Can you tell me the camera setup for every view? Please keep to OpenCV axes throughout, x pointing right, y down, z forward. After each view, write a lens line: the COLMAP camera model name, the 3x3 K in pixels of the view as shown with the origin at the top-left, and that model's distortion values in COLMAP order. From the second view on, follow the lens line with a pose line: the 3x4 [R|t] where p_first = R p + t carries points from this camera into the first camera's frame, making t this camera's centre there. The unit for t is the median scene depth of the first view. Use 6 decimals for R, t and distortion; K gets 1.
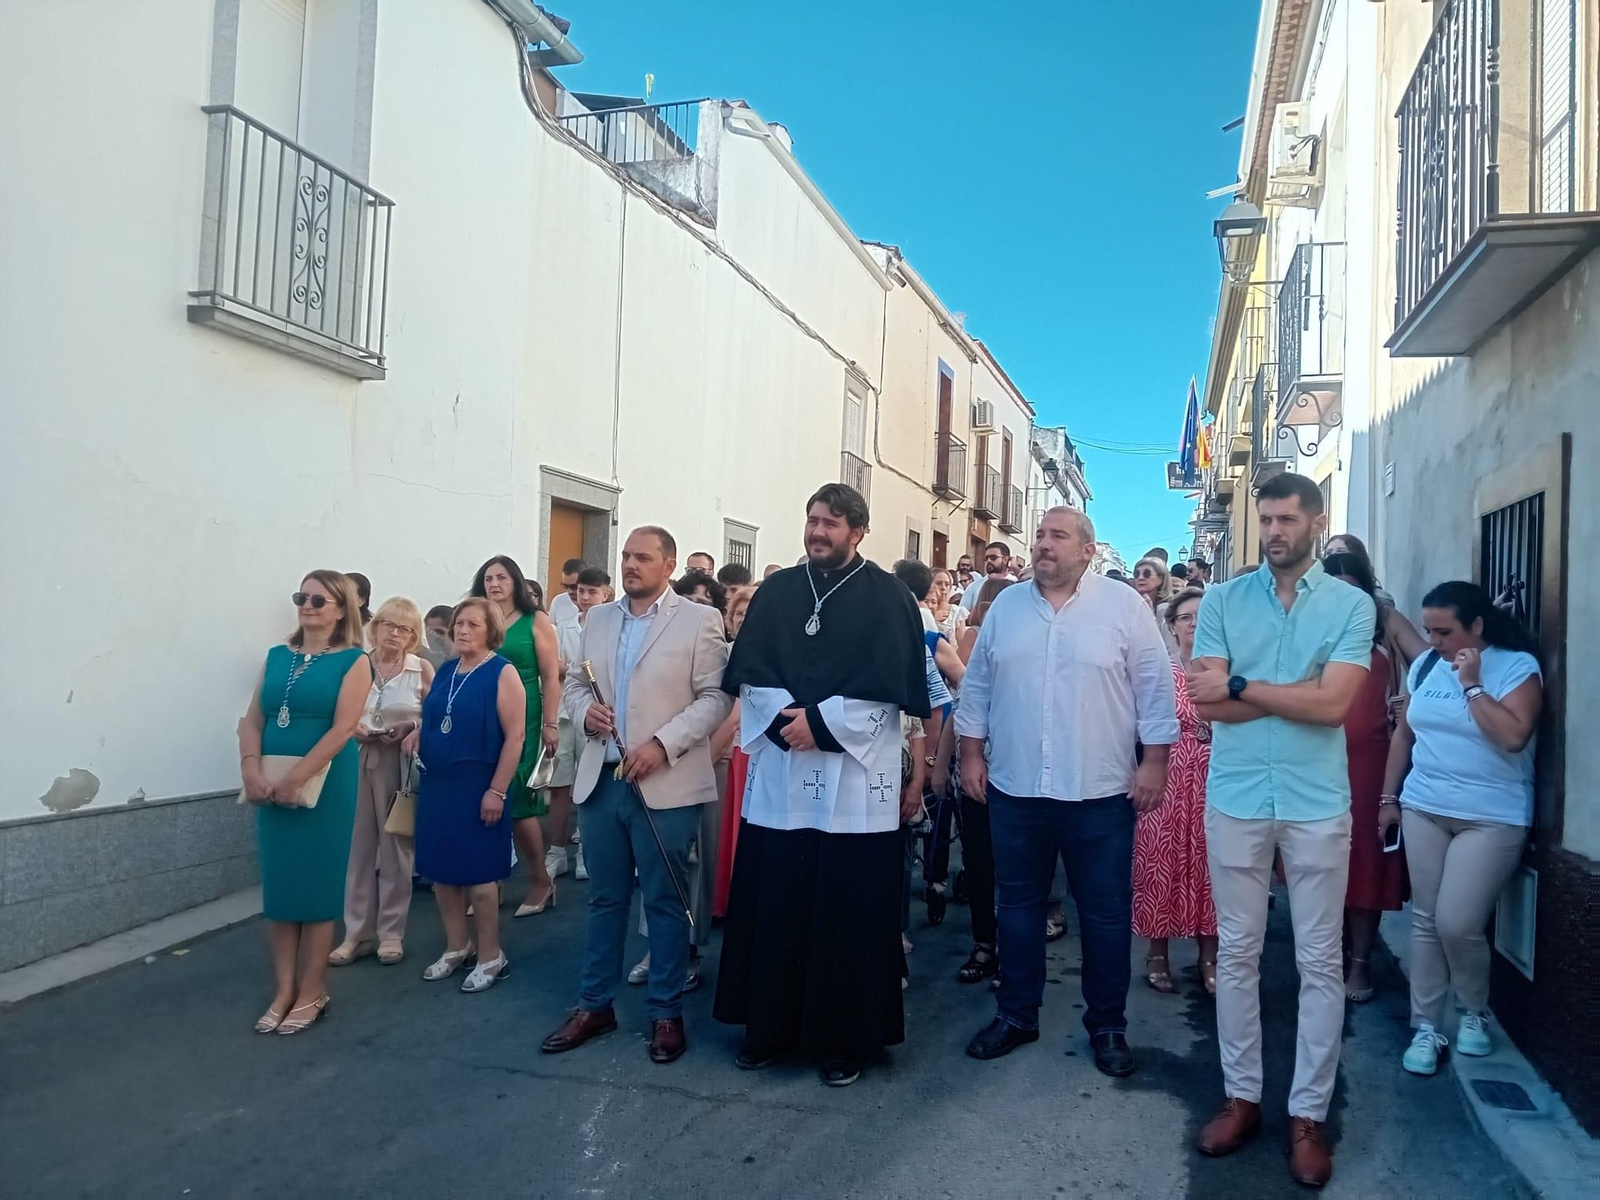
lens RADIAL K [[1080.2, 0, 801.5], [0, 1080.2, 597.6], [0, 0, 1]] dist [0.004221, -0.001156]
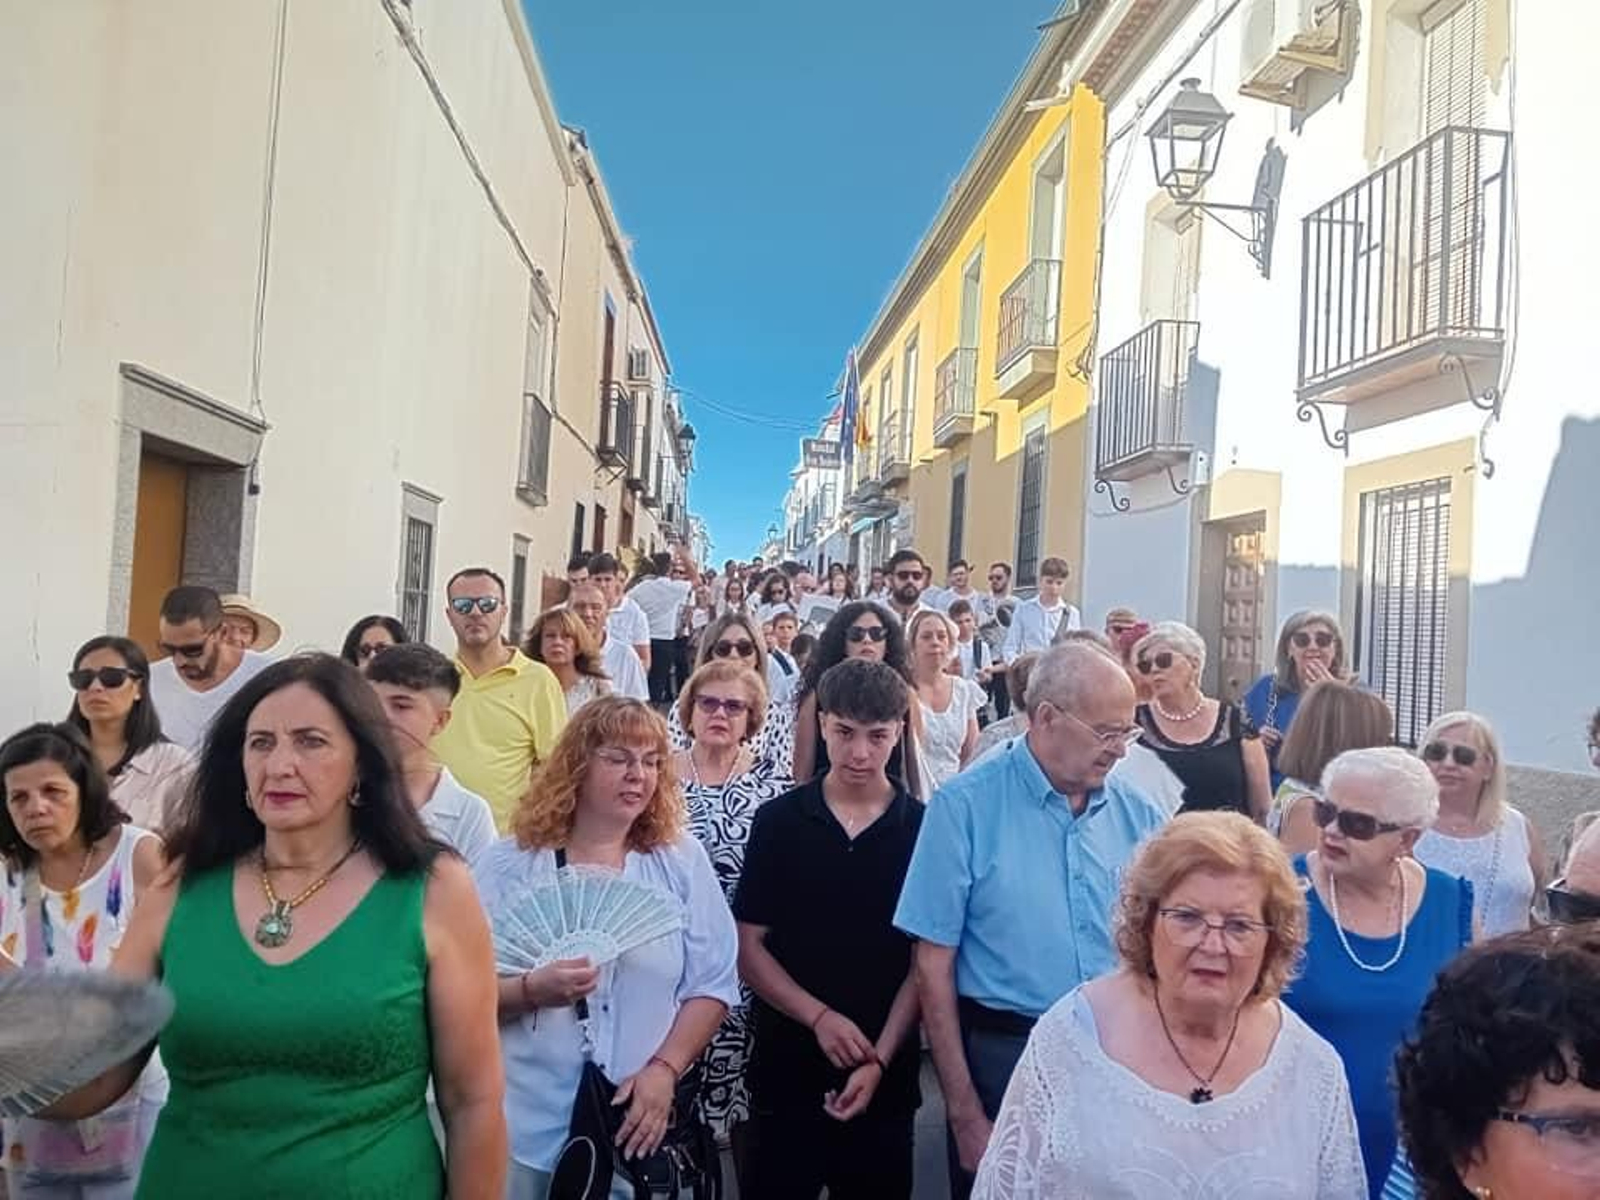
lens RADIAL K [[1080.2, 0, 803.3], [0, 1080.2, 595.9], [0, 0, 1]] dist [0.004221, -0.001156]
pose [[0.908830, -0.010119, 0.417044, -0.094312], [-0.001668, 0.999610, 0.027890, -0.019669], [-0.417163, -0.026043, 0.908458, 0.248535]]
